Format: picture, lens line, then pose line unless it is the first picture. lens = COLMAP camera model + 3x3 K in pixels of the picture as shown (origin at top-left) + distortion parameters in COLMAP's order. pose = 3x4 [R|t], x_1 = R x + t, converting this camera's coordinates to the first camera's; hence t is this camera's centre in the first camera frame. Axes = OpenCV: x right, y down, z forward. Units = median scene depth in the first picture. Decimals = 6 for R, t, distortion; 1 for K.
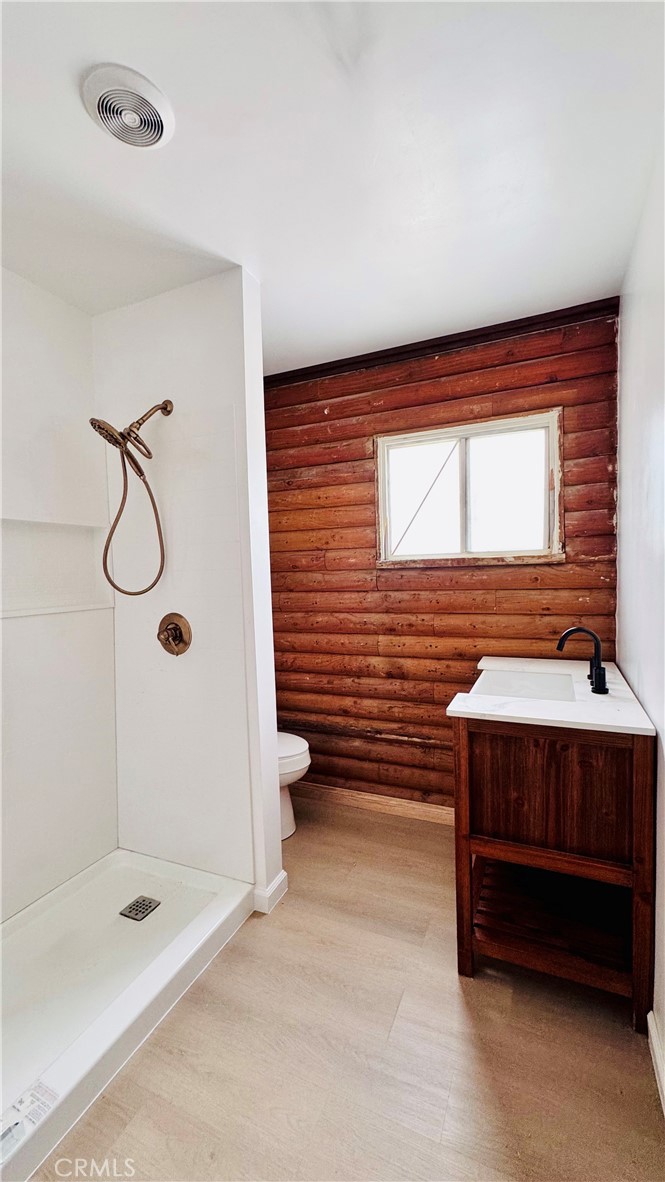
lens RADIAL K [[473.6, 0, 341.1], [0, 473.6, 596.0], [0, 0, 1]] dist [-0.002811, 0.000734]
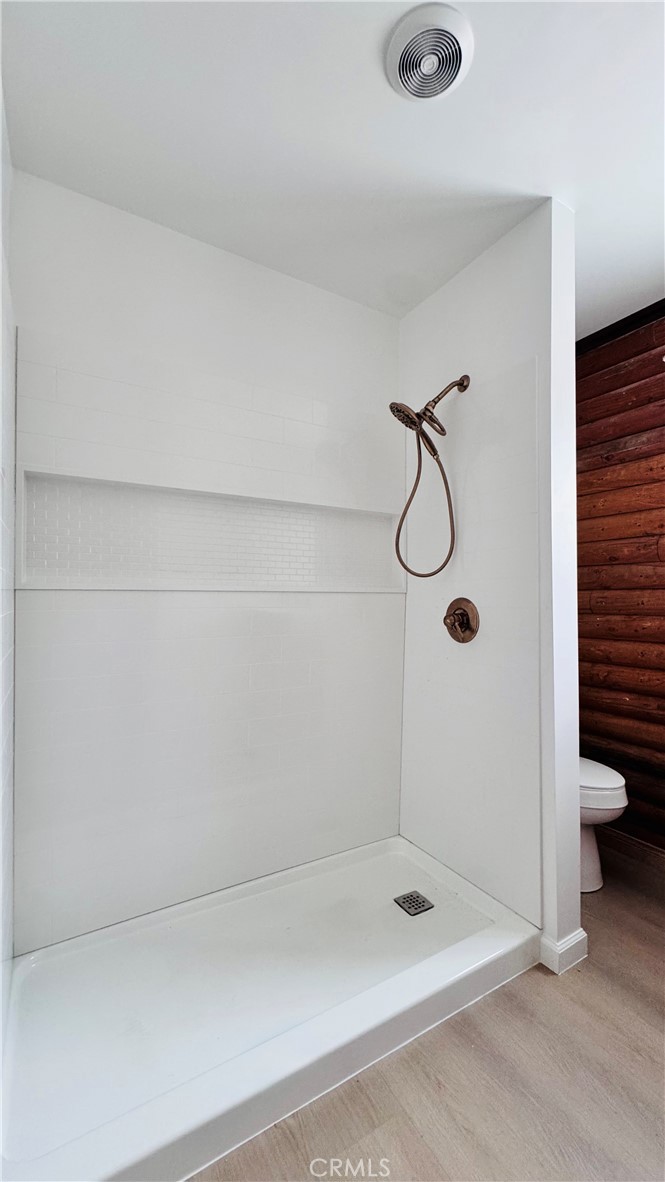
lens RADIAL K [[473.6, 0, 336.5], [0, 473.6, 596.7], [0, 0, 1]] dist [-0.002811, 0.000734]
pose [[0.806768, 0.020973, -0.590496, 0.000693], [-0.052790, 0.997932, -0.036681, 0.069062], [0.588505, 0.060766, 0.806207, 0.080967]]
